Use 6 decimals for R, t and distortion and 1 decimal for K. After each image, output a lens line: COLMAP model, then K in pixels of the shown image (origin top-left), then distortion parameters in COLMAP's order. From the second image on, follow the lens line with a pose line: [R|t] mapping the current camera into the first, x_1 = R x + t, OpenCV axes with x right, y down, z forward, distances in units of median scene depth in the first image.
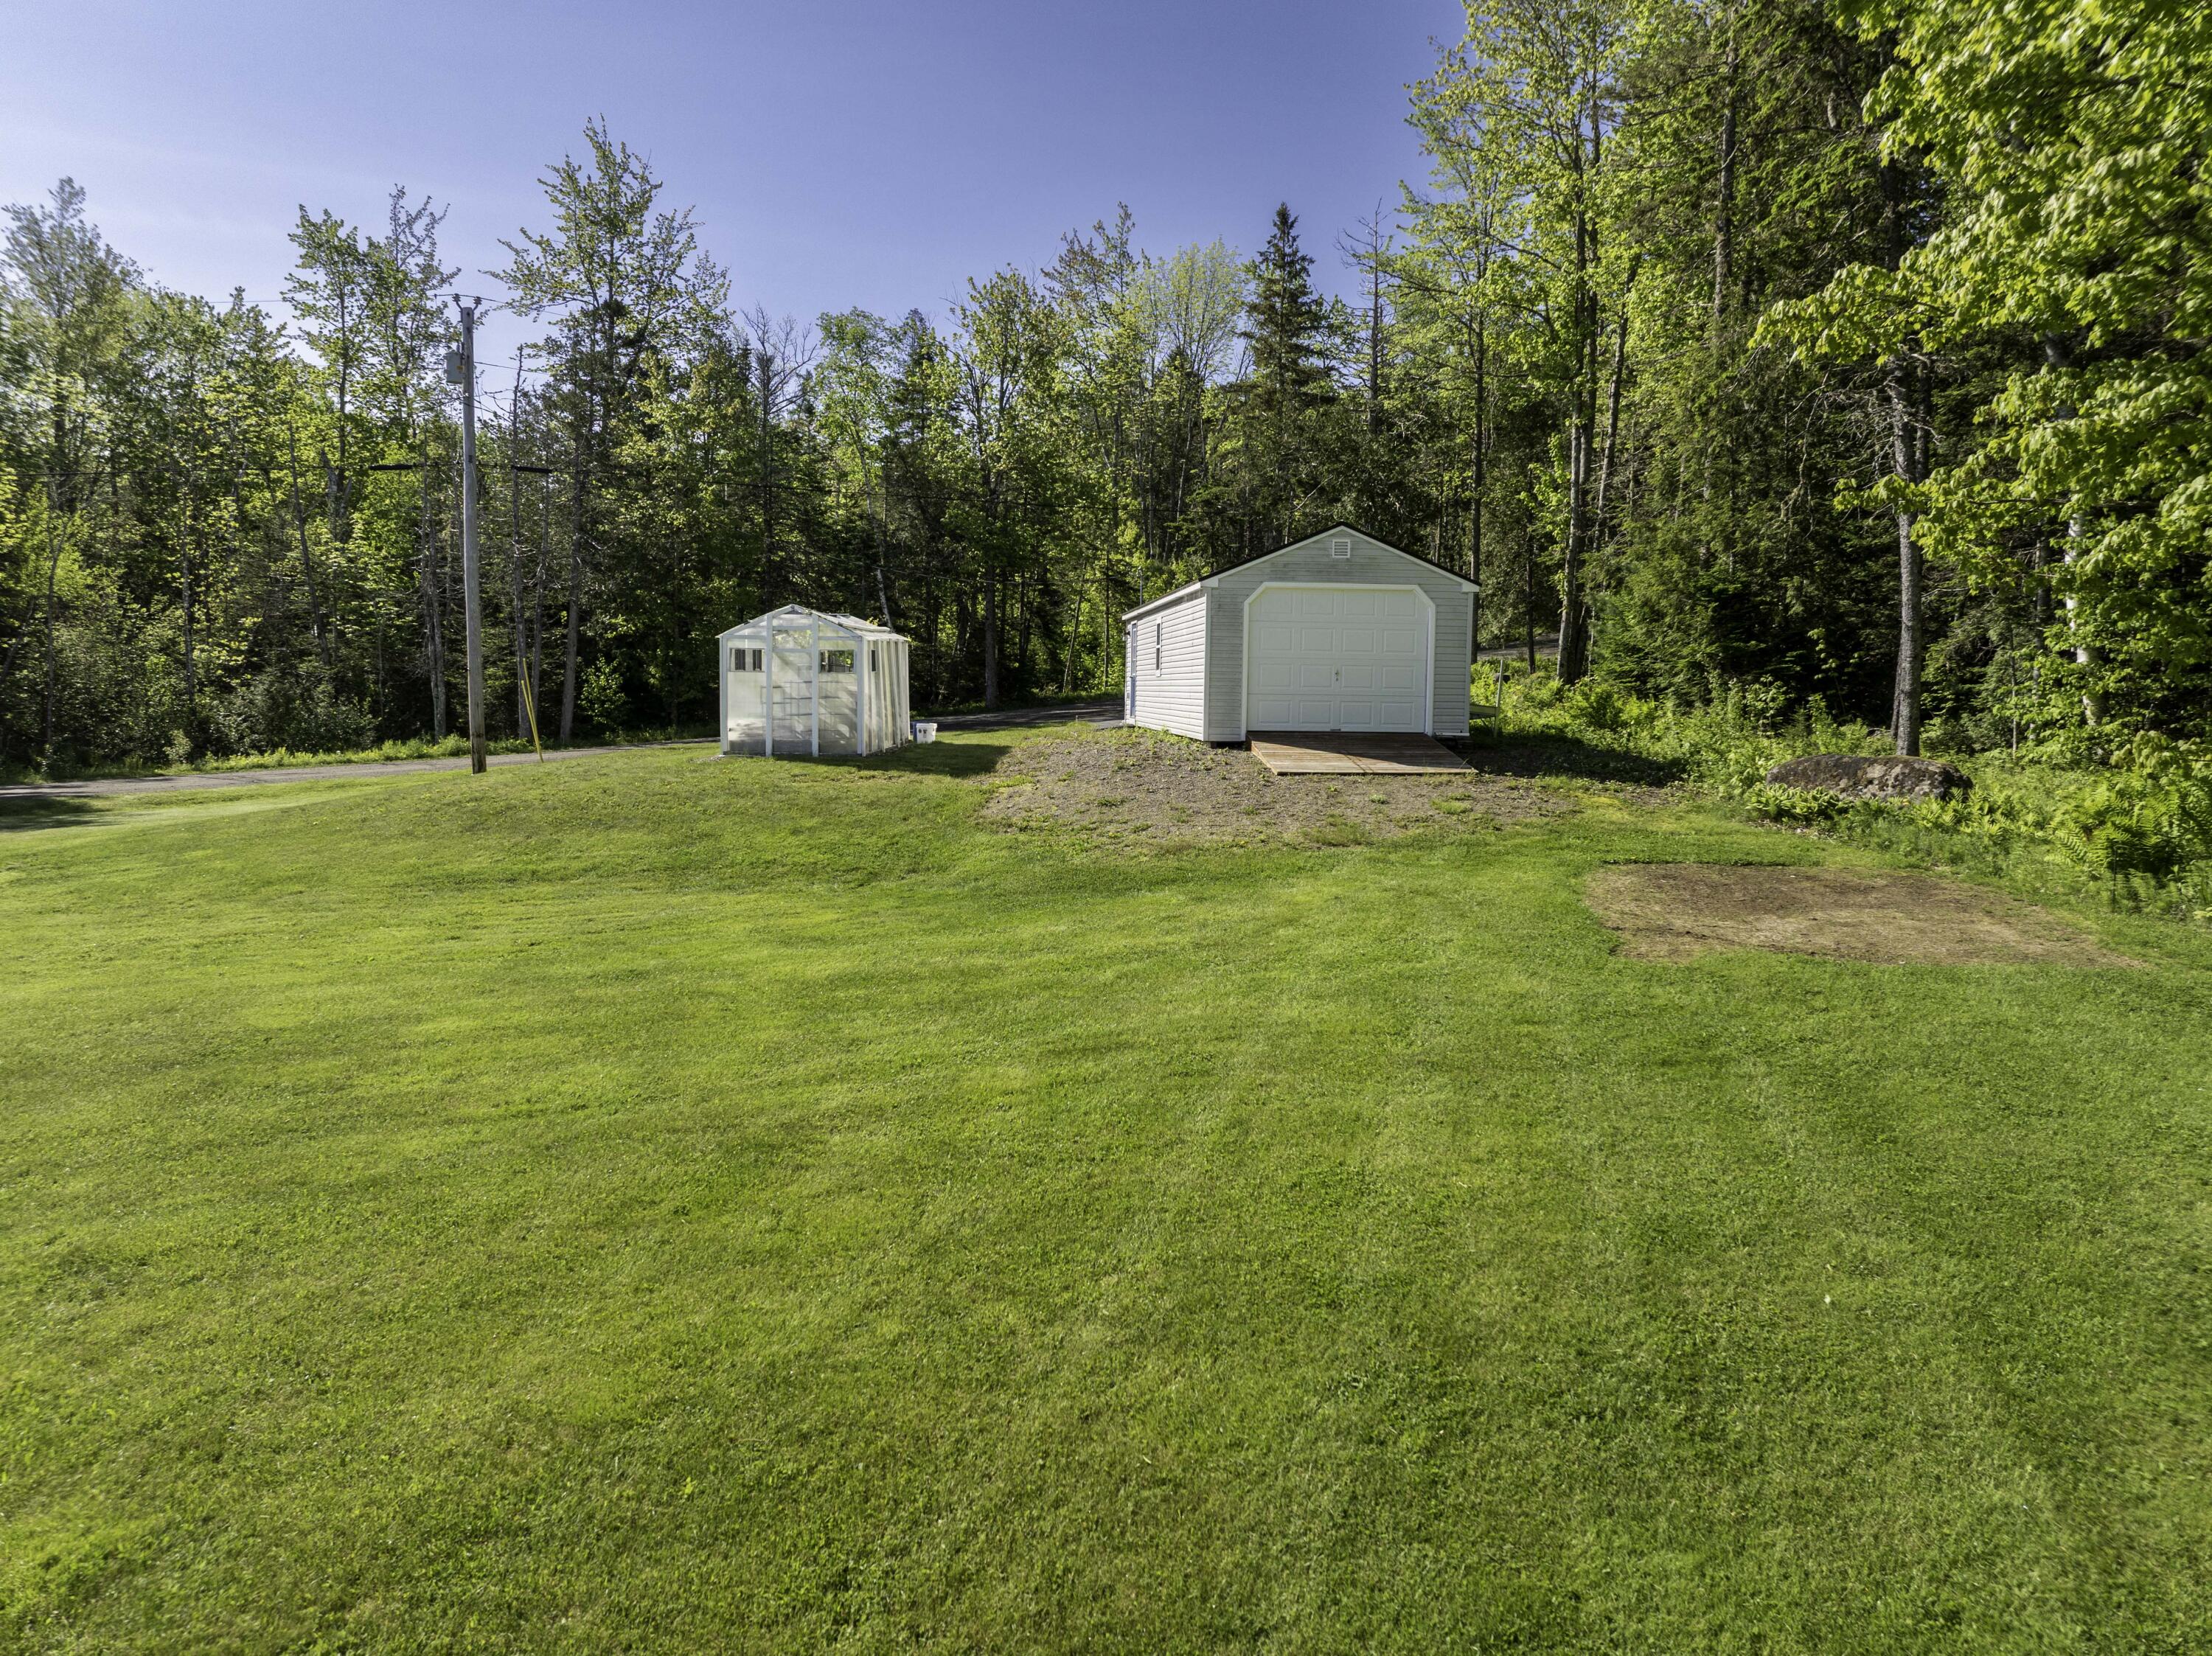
lens RADIAL K [[1570.4, 0, 1106.0], [0, 1570.4, 833.9], [0, 0, 1]] dist [-0.040876, 0.010280]
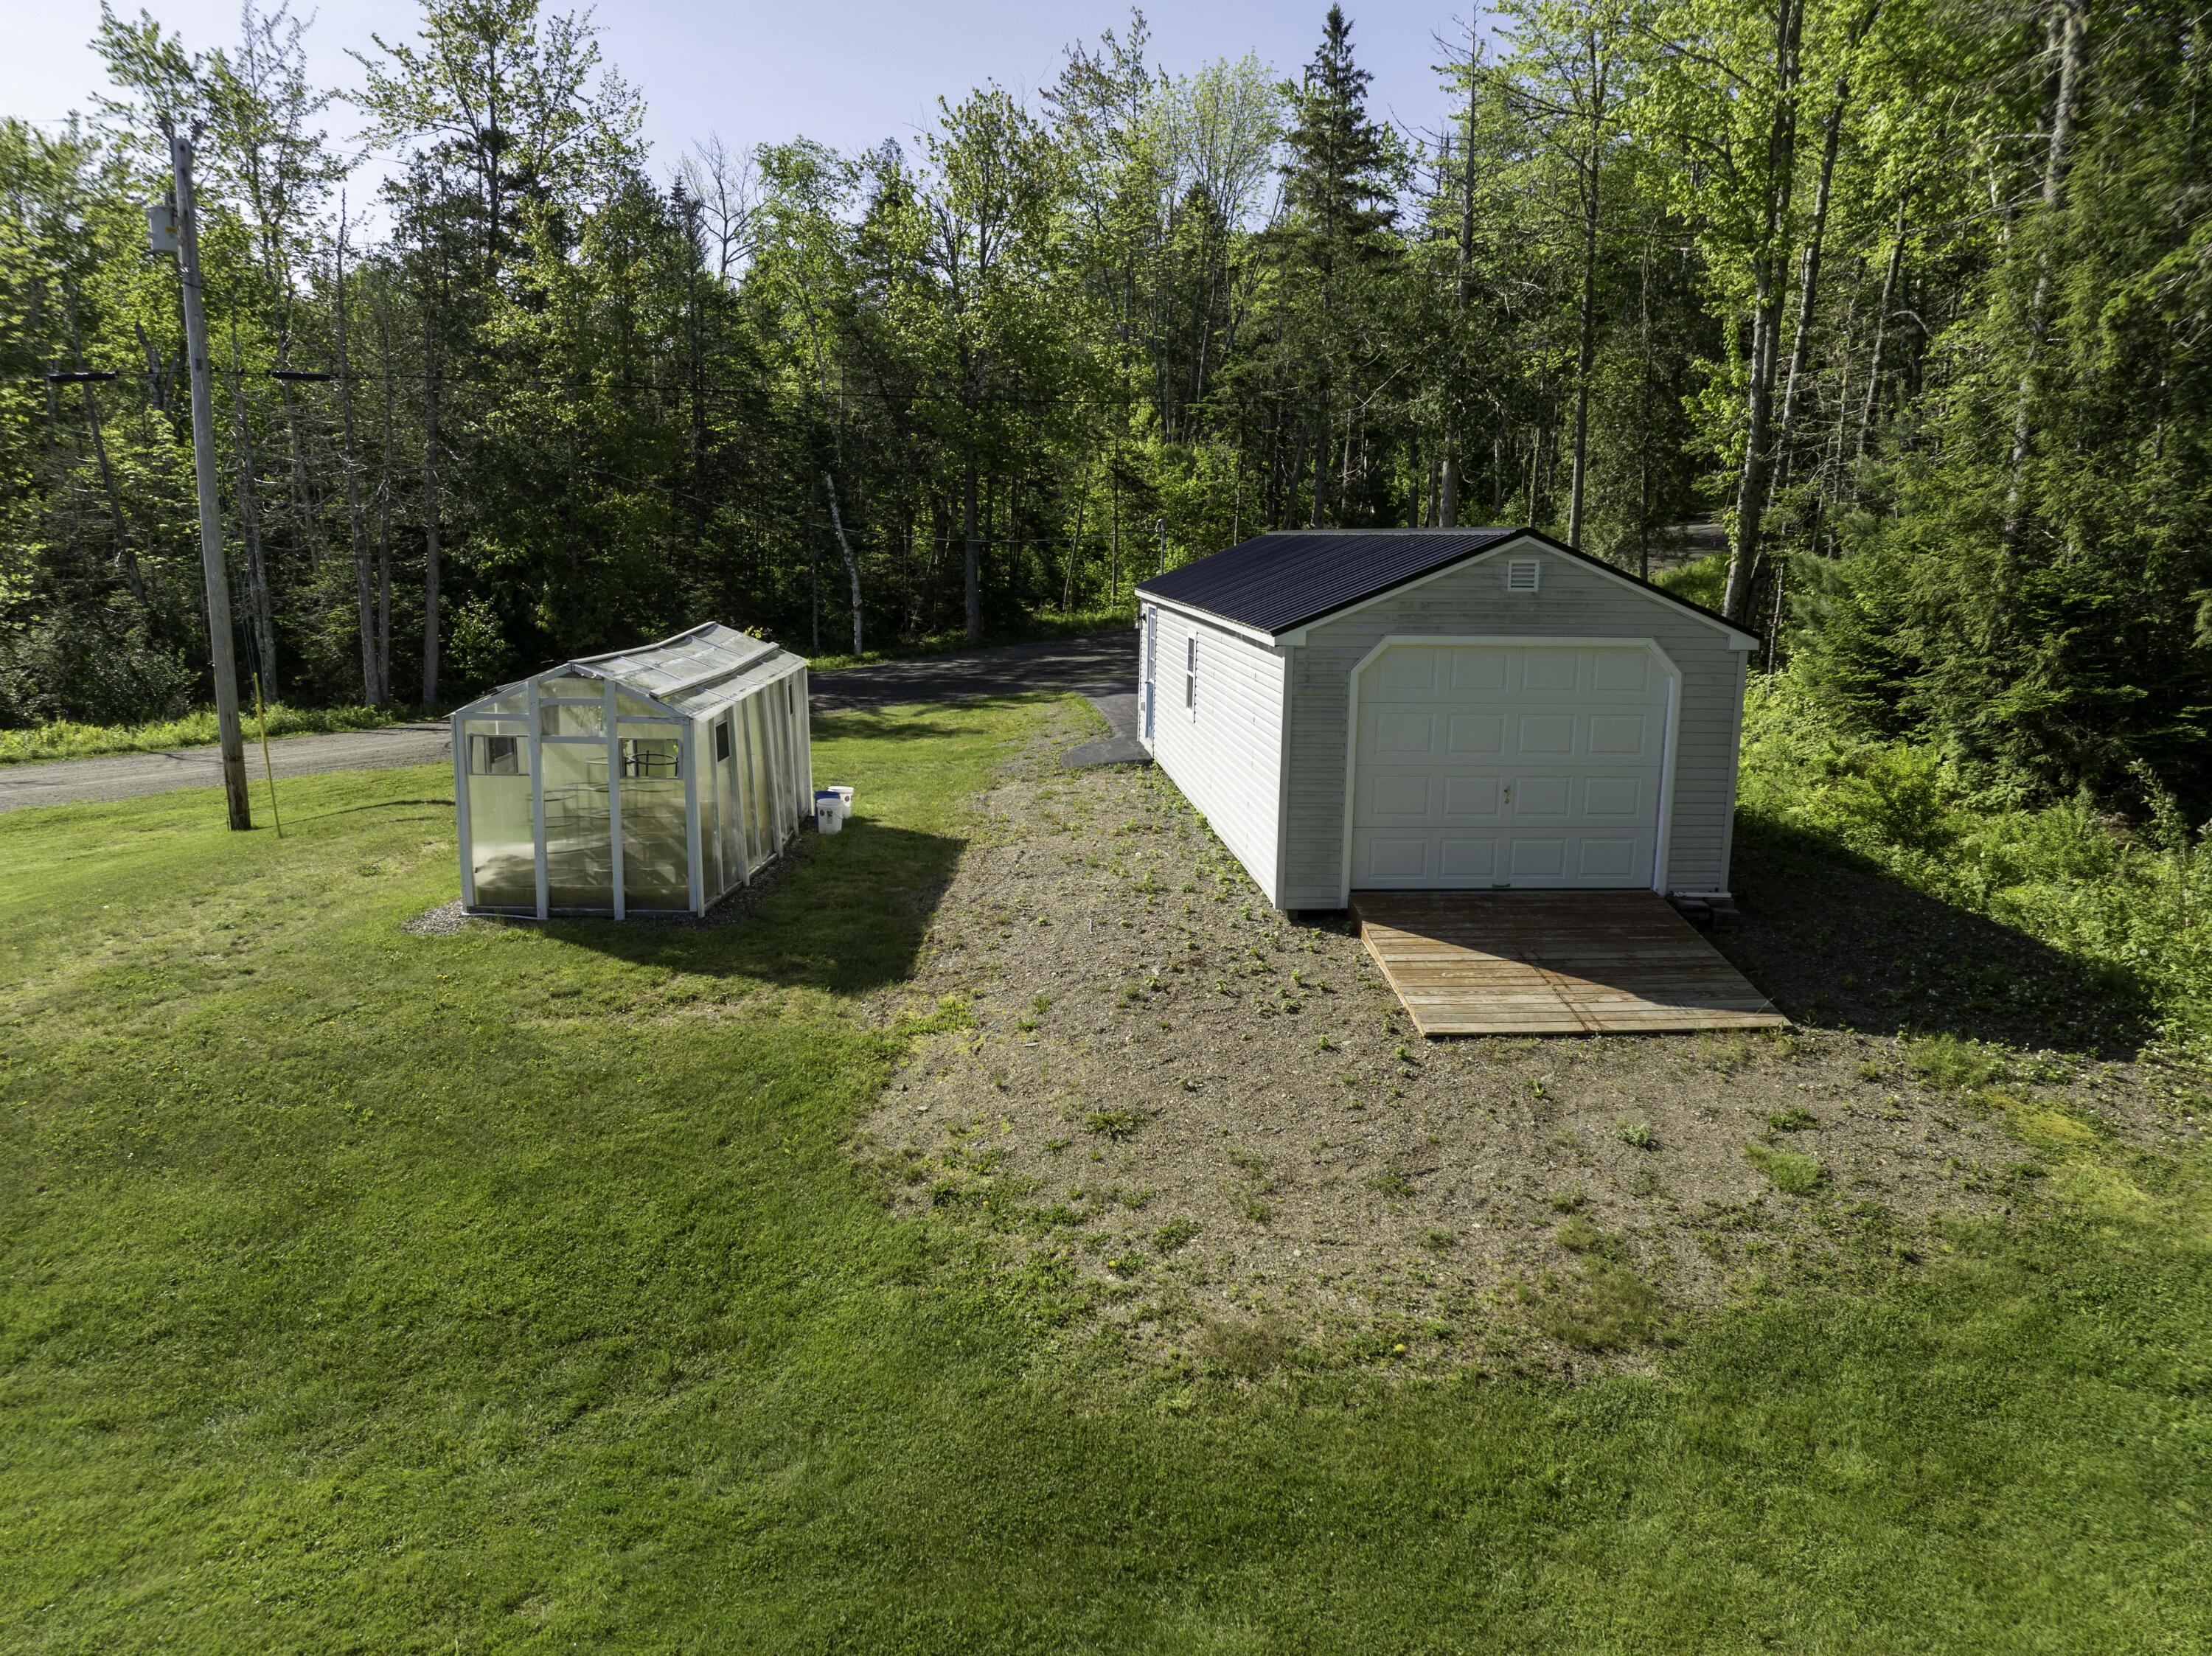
lens RADIAL K [[1570.4, 0, 1106.7], [0, 1570.4, 821.7], [0, 0, 1]] dist [-0.040876, 0.010280]
pose [[0.999980, 0.003097, -0.005538, 0.001237], [-0.002588, 0.995963, 0.089732, -0.062105], [0.005794, -0.089716, 0.995951, 0.184073]]
